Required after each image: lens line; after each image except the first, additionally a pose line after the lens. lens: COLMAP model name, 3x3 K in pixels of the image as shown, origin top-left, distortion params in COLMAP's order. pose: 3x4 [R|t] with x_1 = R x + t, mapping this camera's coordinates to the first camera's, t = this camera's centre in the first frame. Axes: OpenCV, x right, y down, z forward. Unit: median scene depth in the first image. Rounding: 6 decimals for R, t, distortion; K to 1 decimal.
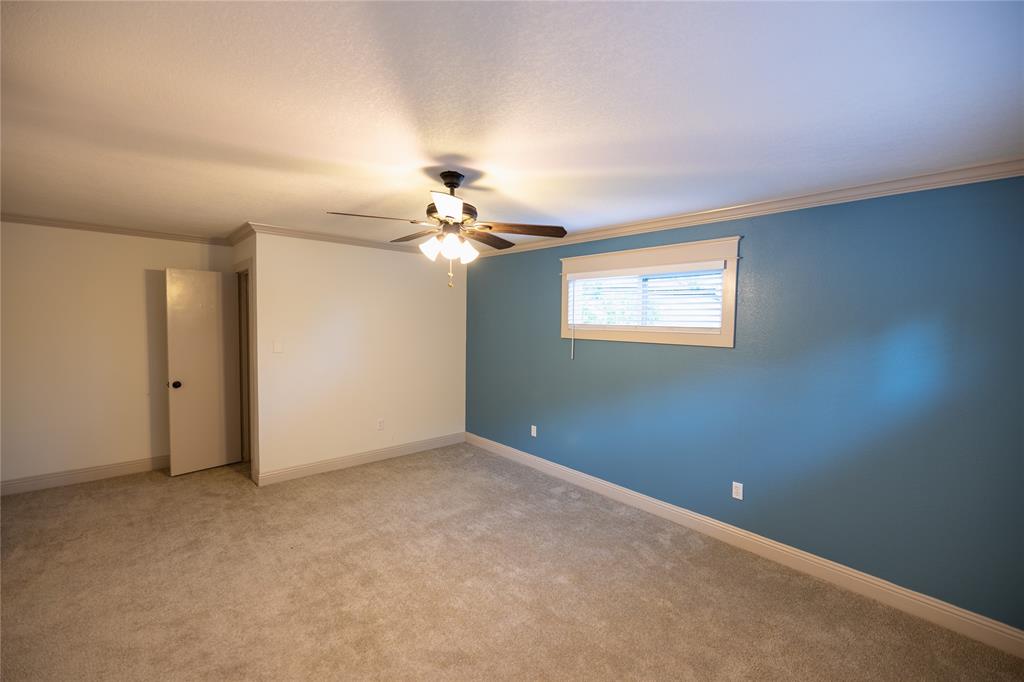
lens RADIAL K [[422.6, 0, 515.5], [0, 422.6, 339.0], [0, 0, 1]] dist [-0.002755, -0.000187]
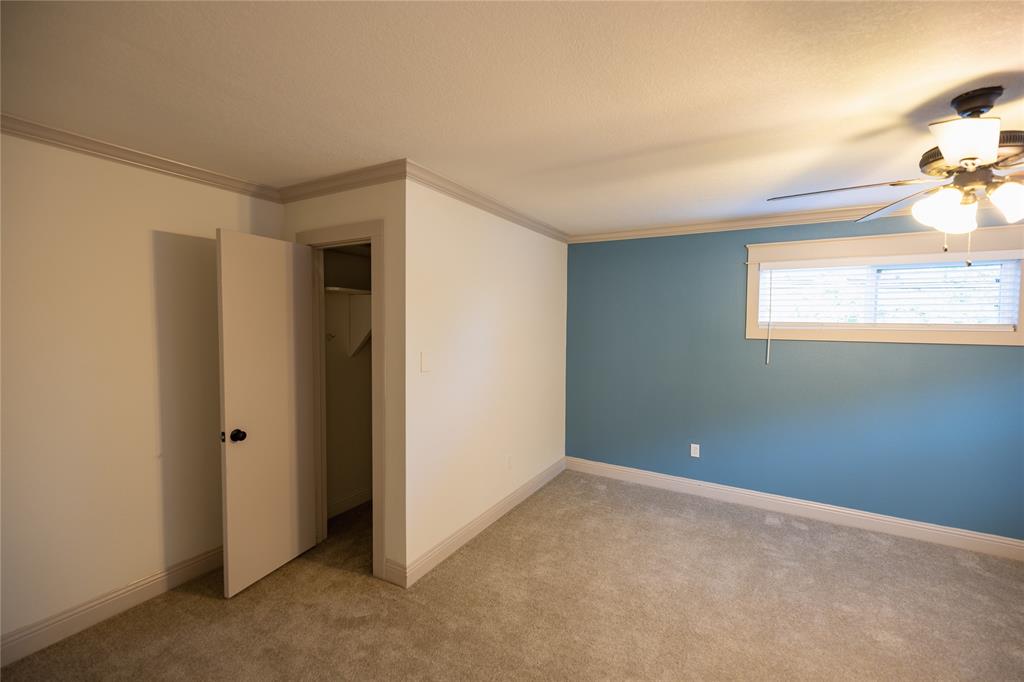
lens RADIAL K [[428.2, 0, 511.8], [0, 428.2, 333.7], [0, 0, 1]] dist [0.002872, 0.000282]
pose [[0.954199, -0.017693, 0.298650, -0.681247], [0.019589, 0.999802, -0.003356, -0.021107], [-0.298532, 0.009053, 0.954357, 0.369383]]
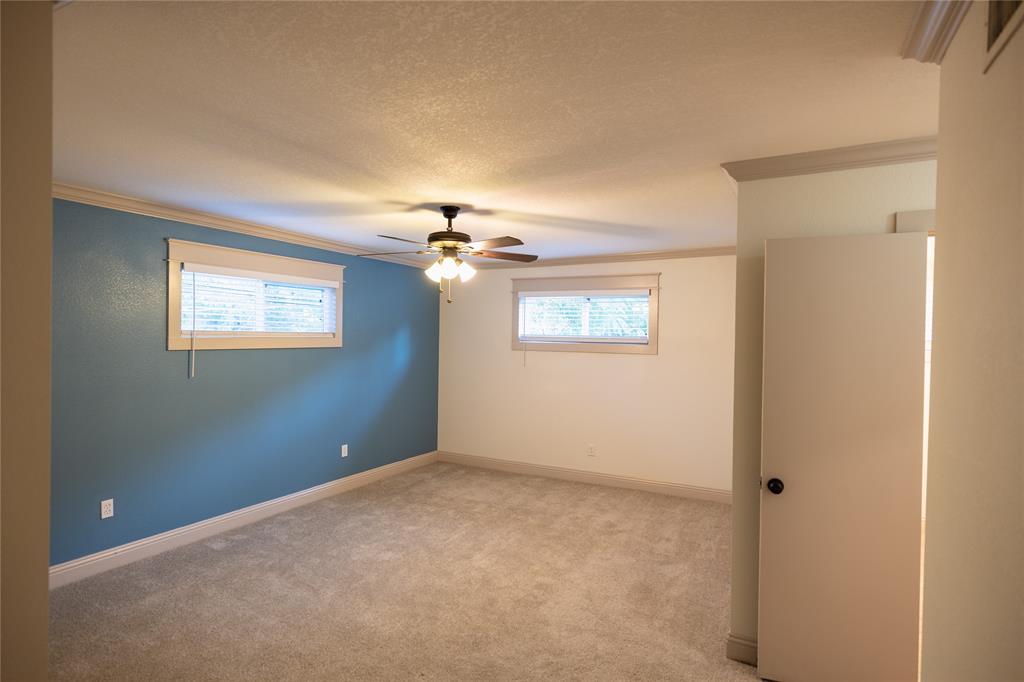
lens RADIAL K [[560.8, 0, 512.0], [0, 560.8, 341.0], [0, 0, 1]] dist [0.024515, -0.000077]
pose [[-0.346596, -0.024938, 0.937683, -1.121980], [0.028430, 0.998908, 0.037075, -0.041306], [-0.937584, 0.039508, -0.345508, 0.905030]]
